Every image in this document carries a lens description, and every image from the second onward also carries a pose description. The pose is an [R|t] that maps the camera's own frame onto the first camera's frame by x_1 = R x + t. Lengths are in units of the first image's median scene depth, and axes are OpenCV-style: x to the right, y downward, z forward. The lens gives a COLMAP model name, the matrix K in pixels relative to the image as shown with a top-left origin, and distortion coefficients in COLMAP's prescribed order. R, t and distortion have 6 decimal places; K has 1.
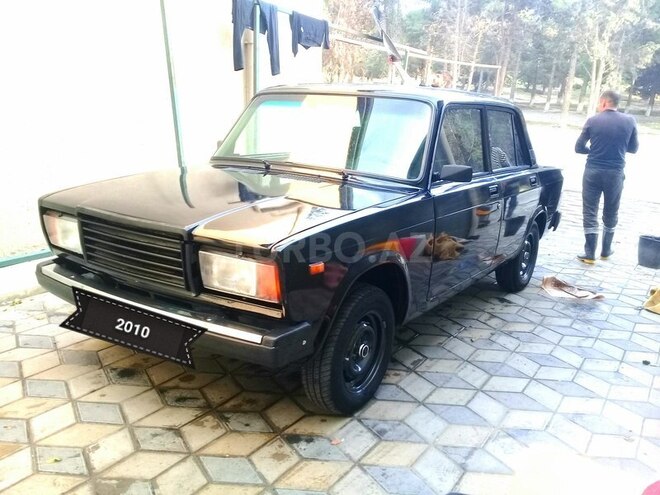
lens RADIAL K [[636.2, 0, 330.0], [0, 636.2, 247.5], [0, 0, 1]] dist [0.008021, -0.025732]
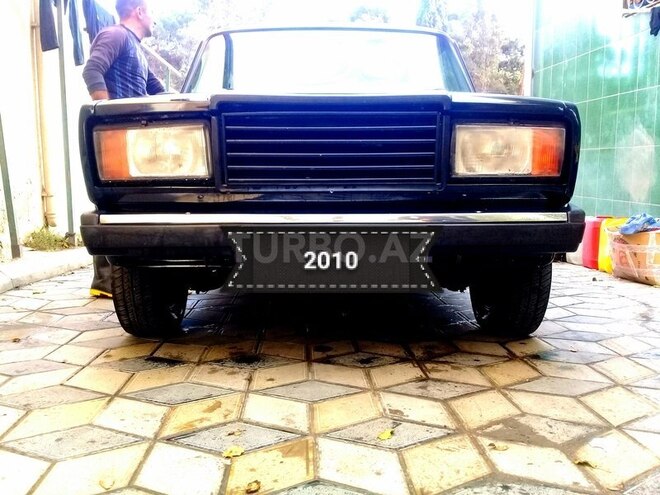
lens RADIAL K [[636.2, 0, 330.0], [0, 636.2, 247.5], [0, 0, 1]] dist [0.008021, -0.025732]
pose [[0.818443, -0.103553, 0.565179, -0.706790], [0.171300, 0.982871, -0.067979, 0.161663], [-0.548459, 0.152452, 0.822163, 0.422811]]
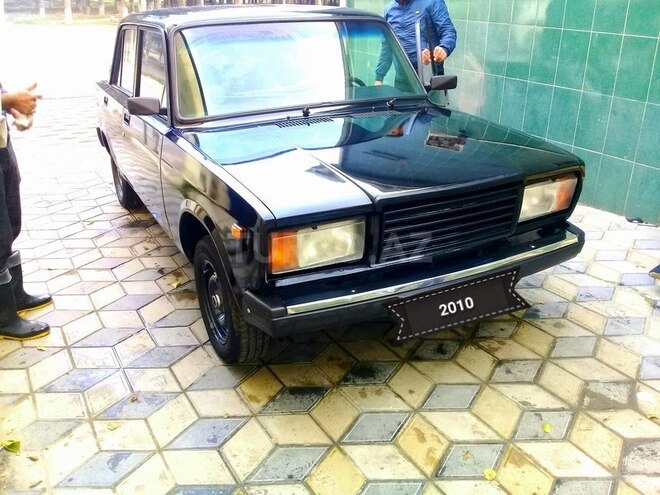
lens RADIAL K [[636.2, 0, 330.0], [0, 636.2, 247.5], [0, 0, 1]] dist [0.008021, -0.025732]
pose [[0.467191, -0.385837, 0.795527, -1.115734], [0.244732, 0.921035, 0.302985, -0.275820], [-0.849611, 0.053139, 0.524726, 0.648454]]
